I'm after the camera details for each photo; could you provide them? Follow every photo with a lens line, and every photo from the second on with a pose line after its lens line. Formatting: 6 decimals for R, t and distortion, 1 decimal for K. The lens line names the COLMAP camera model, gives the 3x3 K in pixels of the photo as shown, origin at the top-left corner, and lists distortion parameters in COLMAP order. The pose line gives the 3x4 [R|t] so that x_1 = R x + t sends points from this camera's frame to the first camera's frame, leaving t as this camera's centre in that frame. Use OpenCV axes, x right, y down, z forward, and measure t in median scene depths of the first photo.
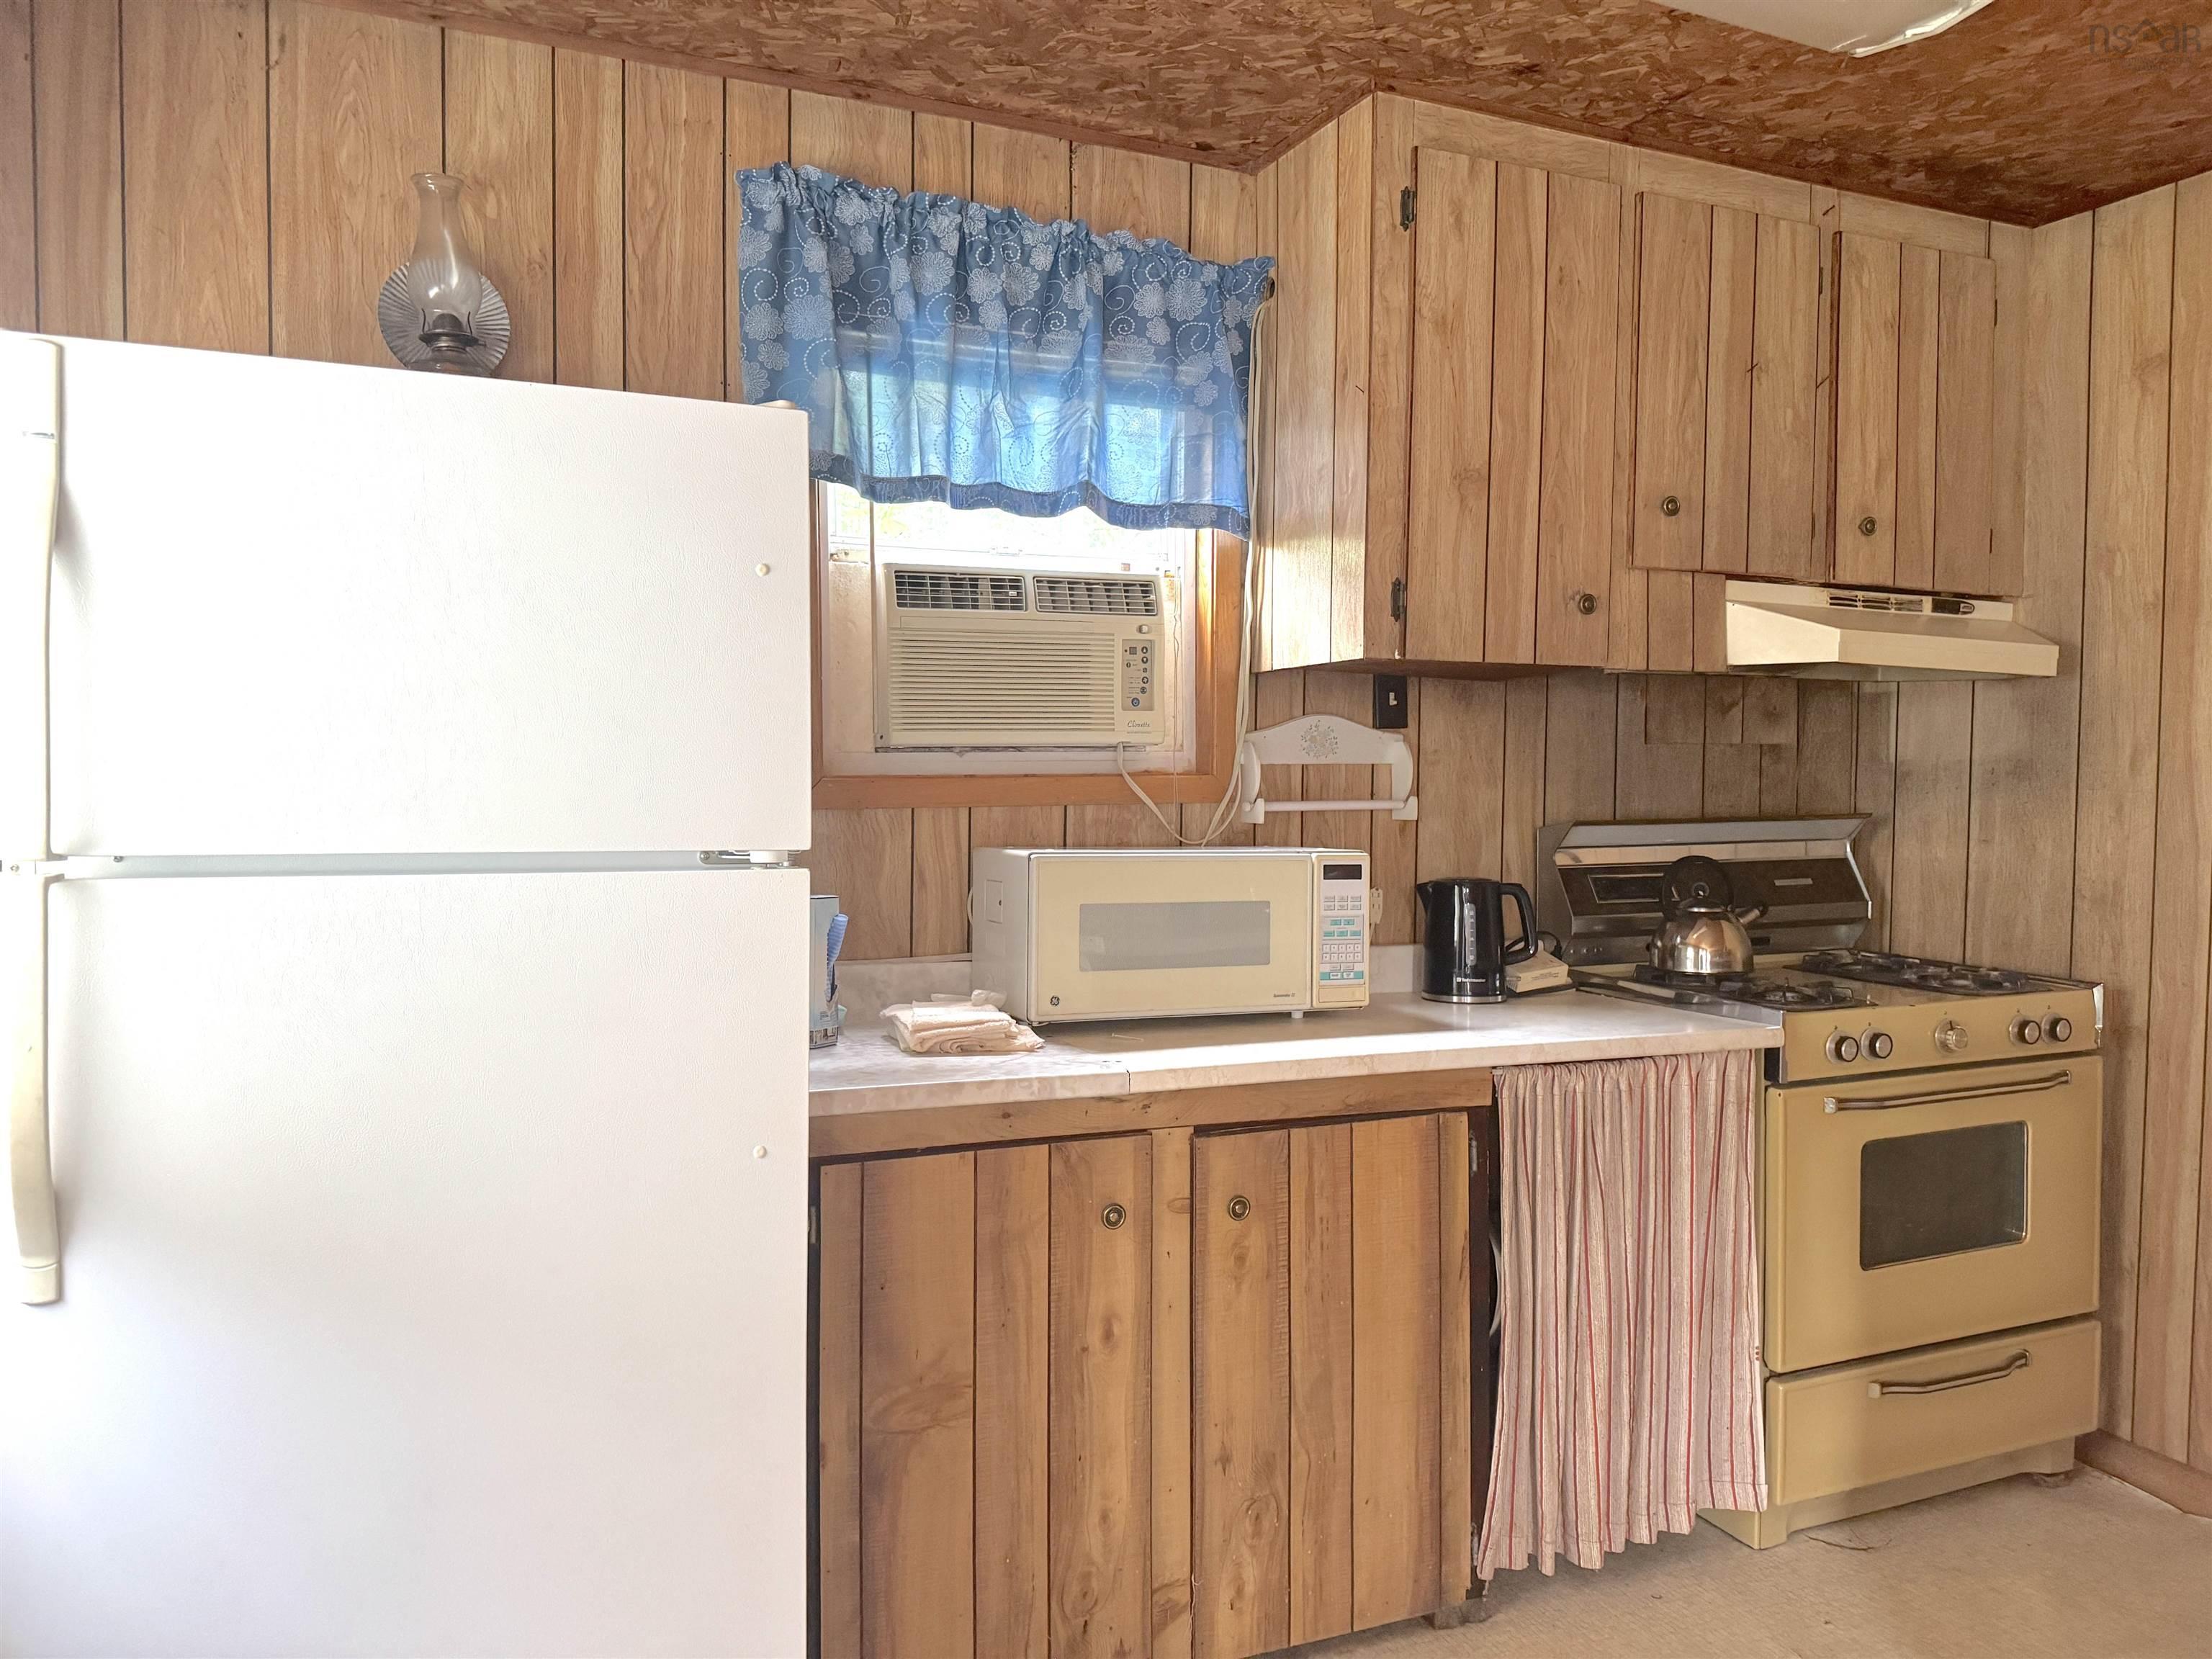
lens RADIAL K [[1560.0, 0, 1169.4], [0, 1560.0, 824.7], [0, 0, 1]] dist [0.202150, -0.260337]
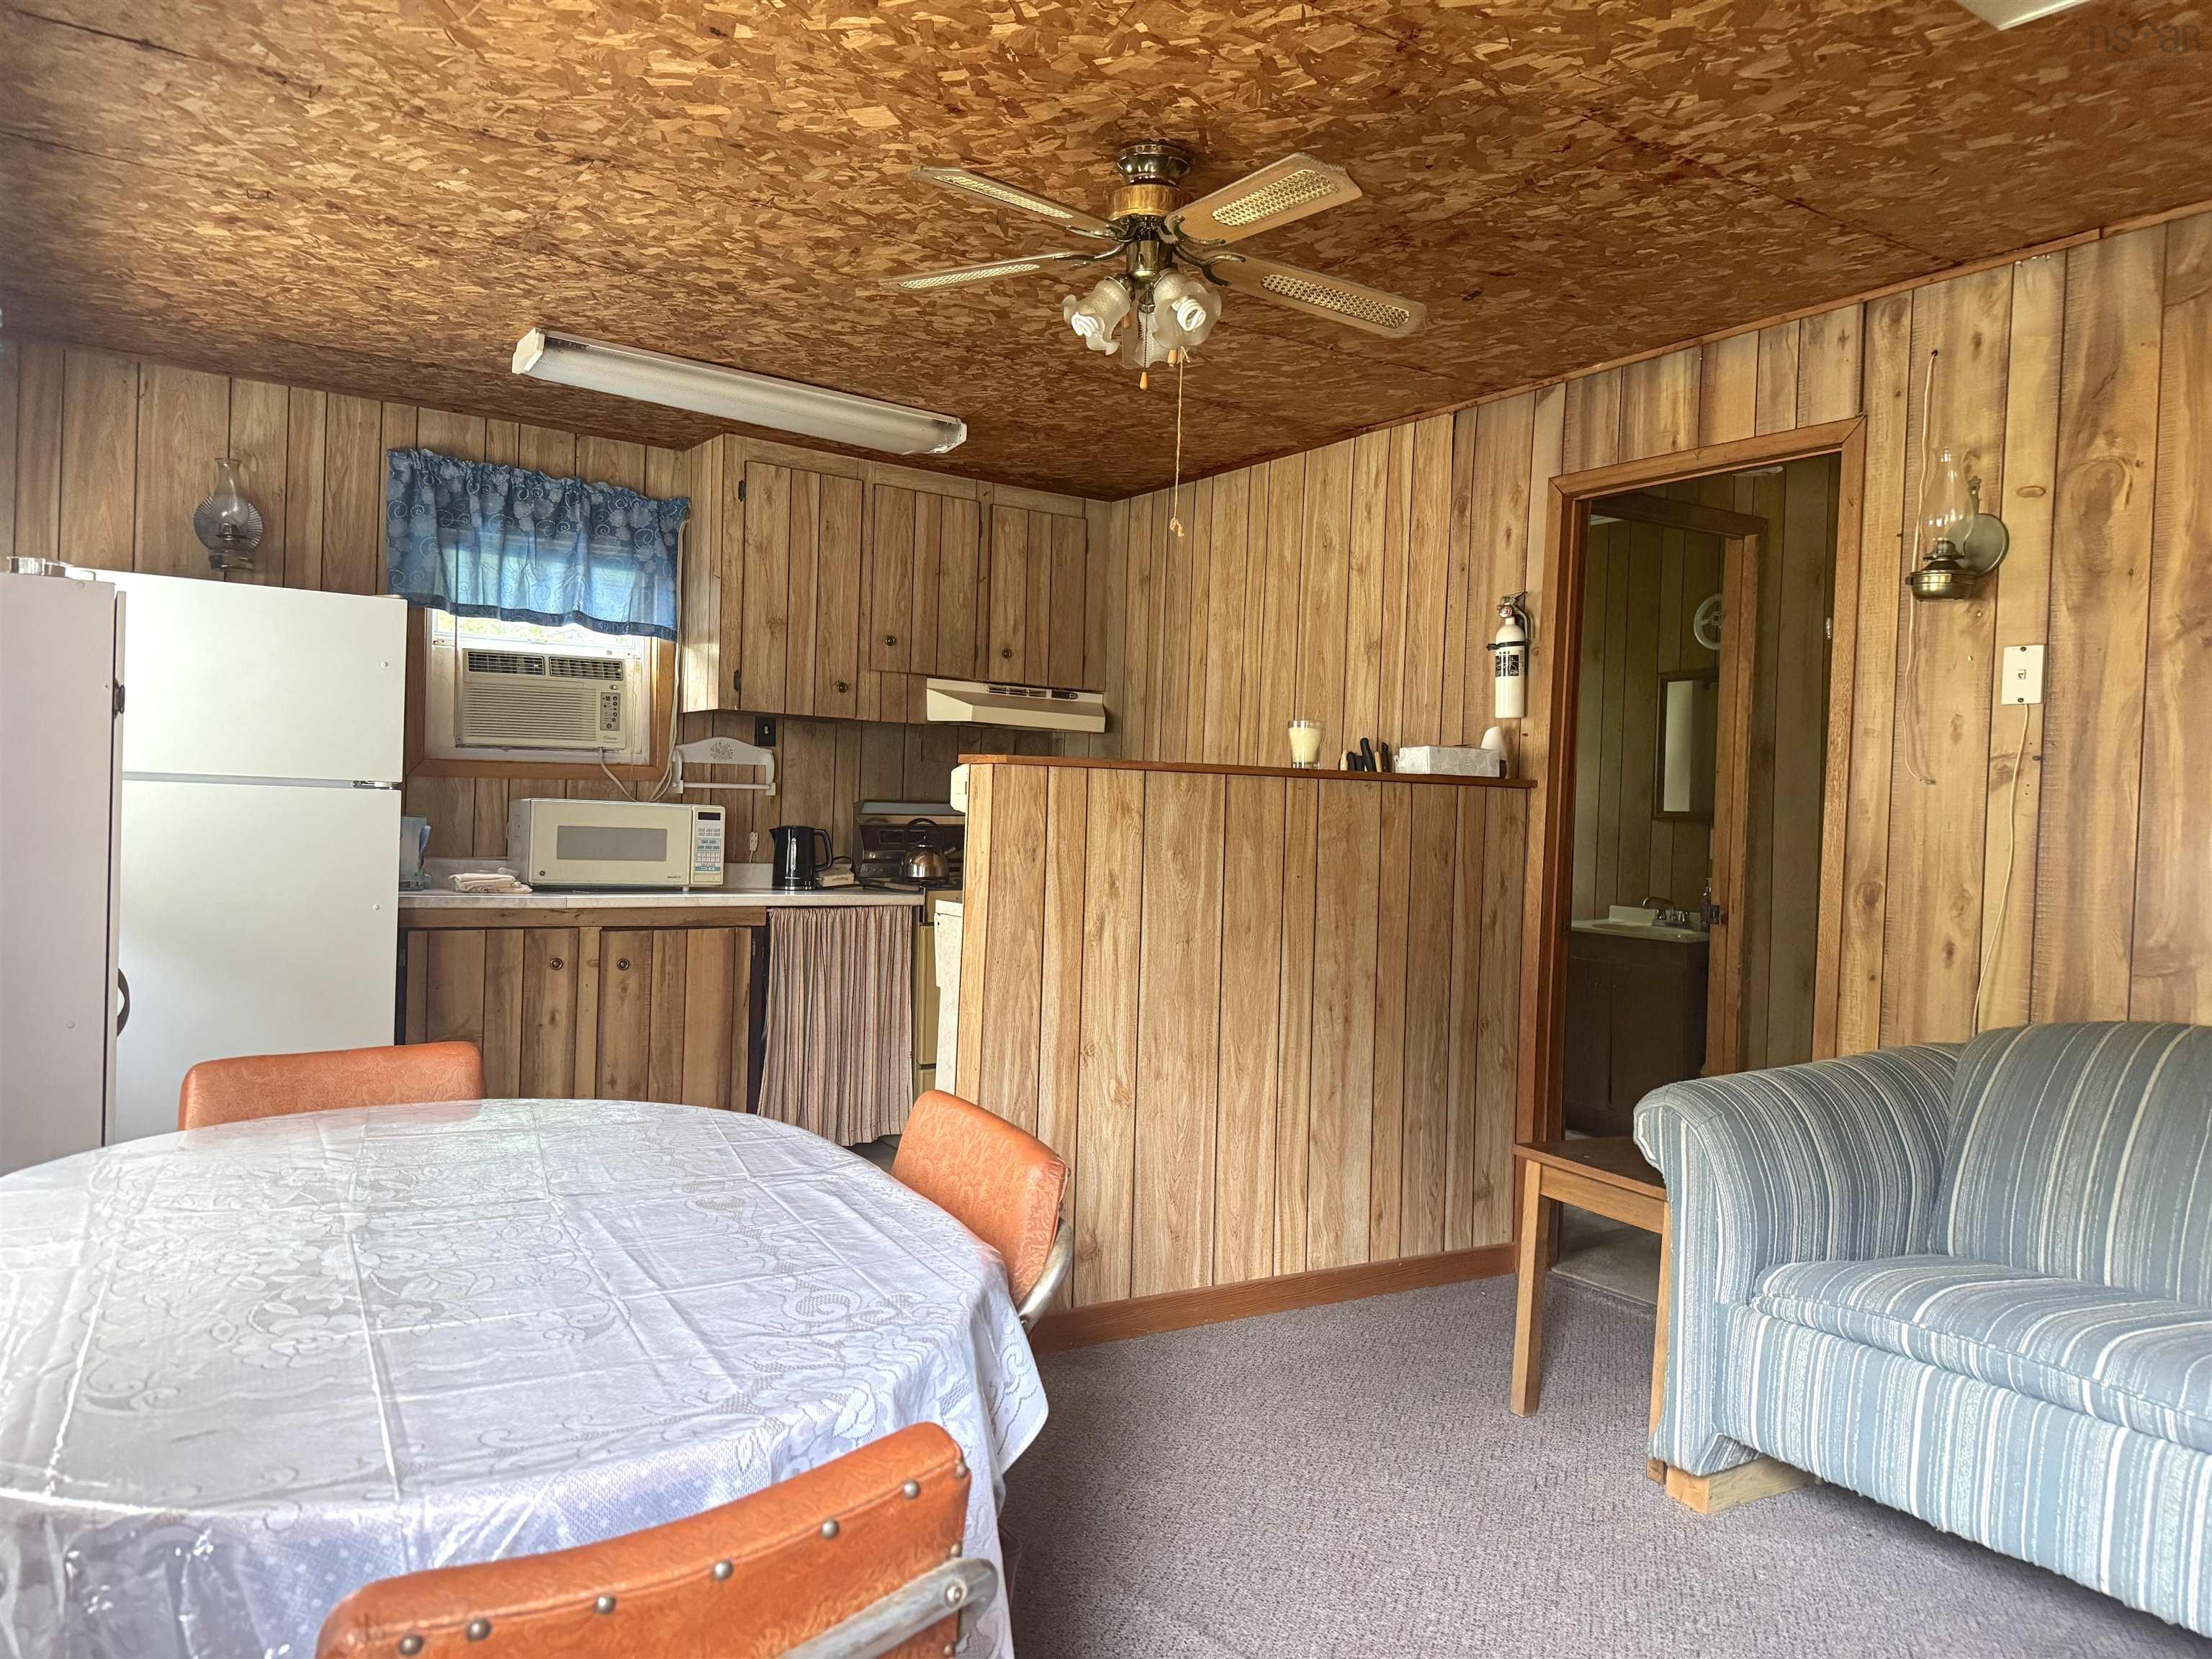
lens RADIAL K [[1526.6, 0, 1106.0], [0, 1526.6, 829.5], [0, 0, 1]] dist [0.145059, -0.175506]
pose [[0.987189, 0.025430, 0.157518, 0.293856], [-0.023466, 0.999622, -0.014313, 0.061229], [-0.157822, 0.010433, 0.987412, -0.972674]]
